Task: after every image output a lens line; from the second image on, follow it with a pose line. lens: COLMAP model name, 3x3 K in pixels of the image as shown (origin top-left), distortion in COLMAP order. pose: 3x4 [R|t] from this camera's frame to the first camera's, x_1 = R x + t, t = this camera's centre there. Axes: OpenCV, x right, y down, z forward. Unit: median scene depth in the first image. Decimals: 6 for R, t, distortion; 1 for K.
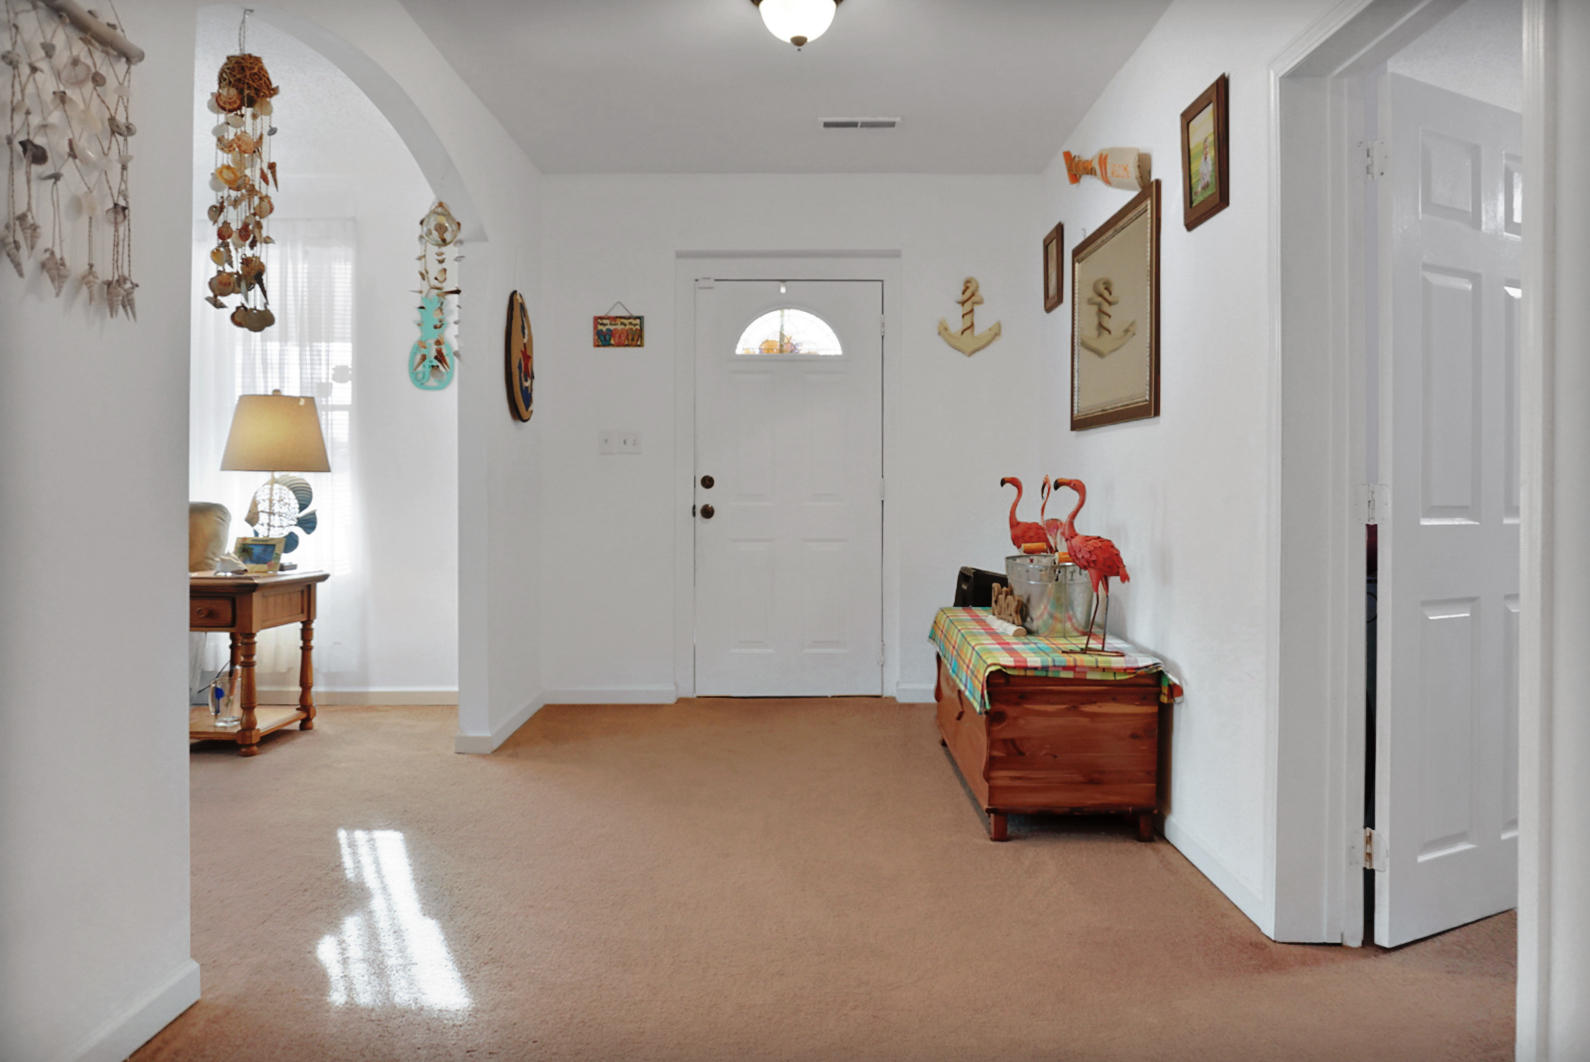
lens RADIAL K [[1114.3, 0, 795.3], [0, 1114.3, 526.0], [0, 0, 1]] dist [0.002374, 0.004319]
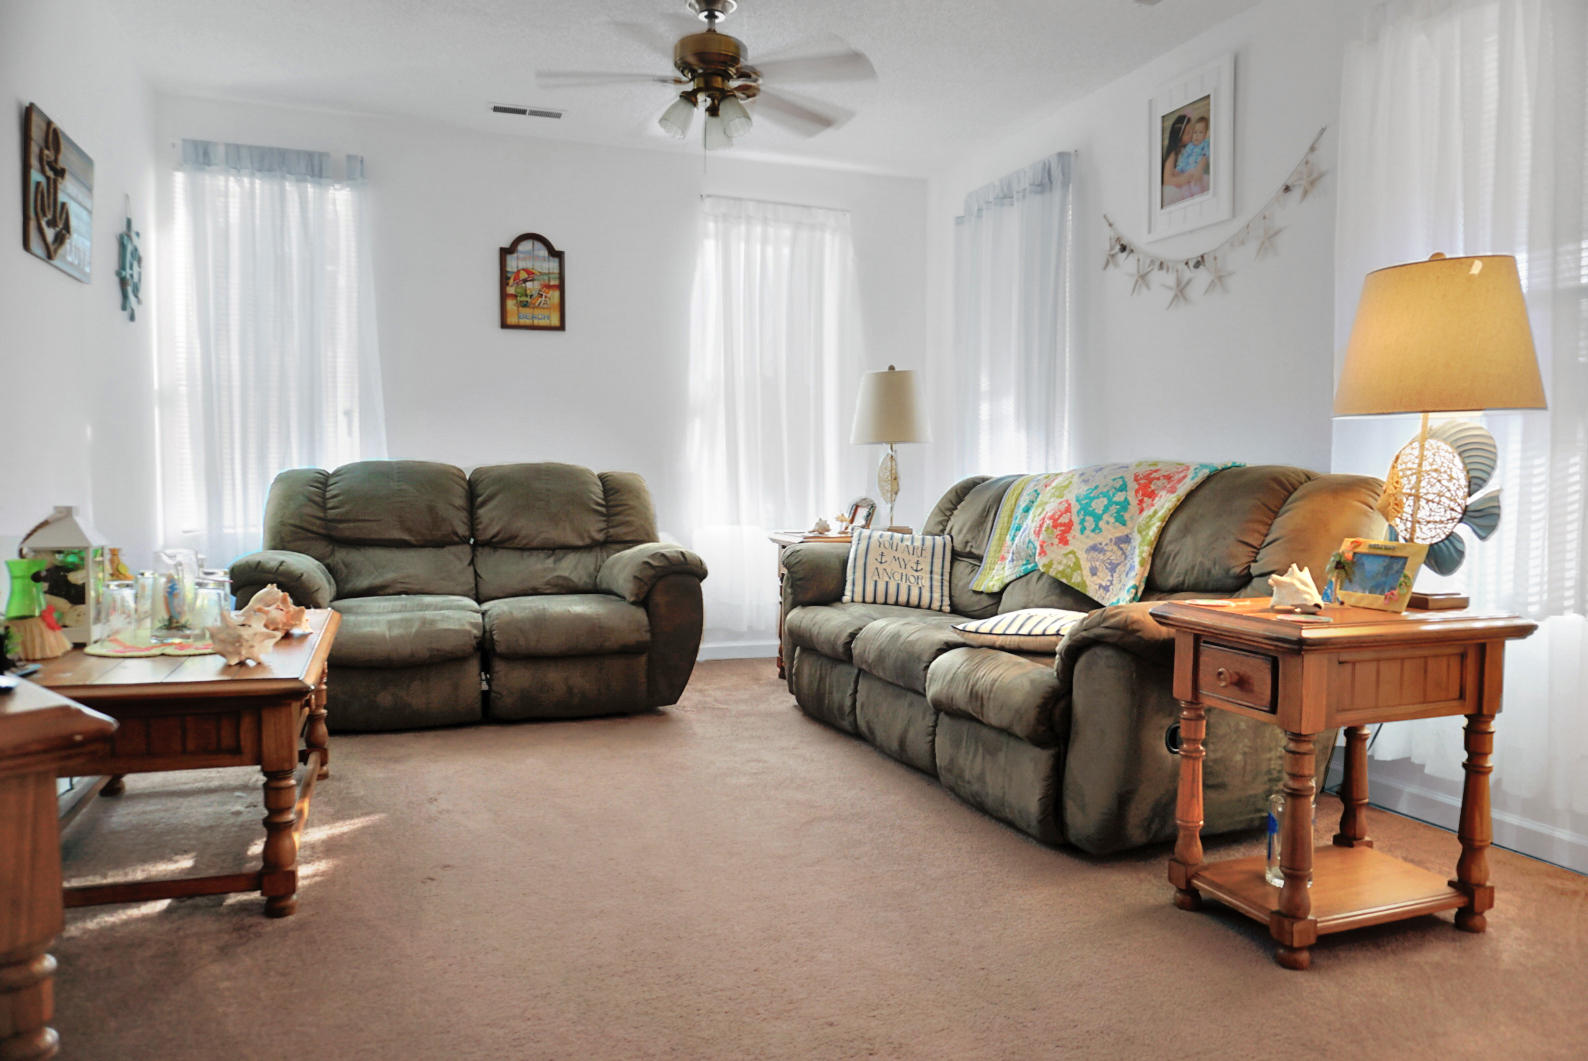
lens RADIAL K [[1112.9, 0, 795.6], [0, 1112.9, 528.2], [0, 0, 1]] dist [0.002374, 0.004319]
pose [[0.357206, 0.046630, -0.932861, -0.089069], [-0.012309, 0.998901, 0.045218, -0.016106], [0.933945, -0.004670, 0.357387, 0.543126]]
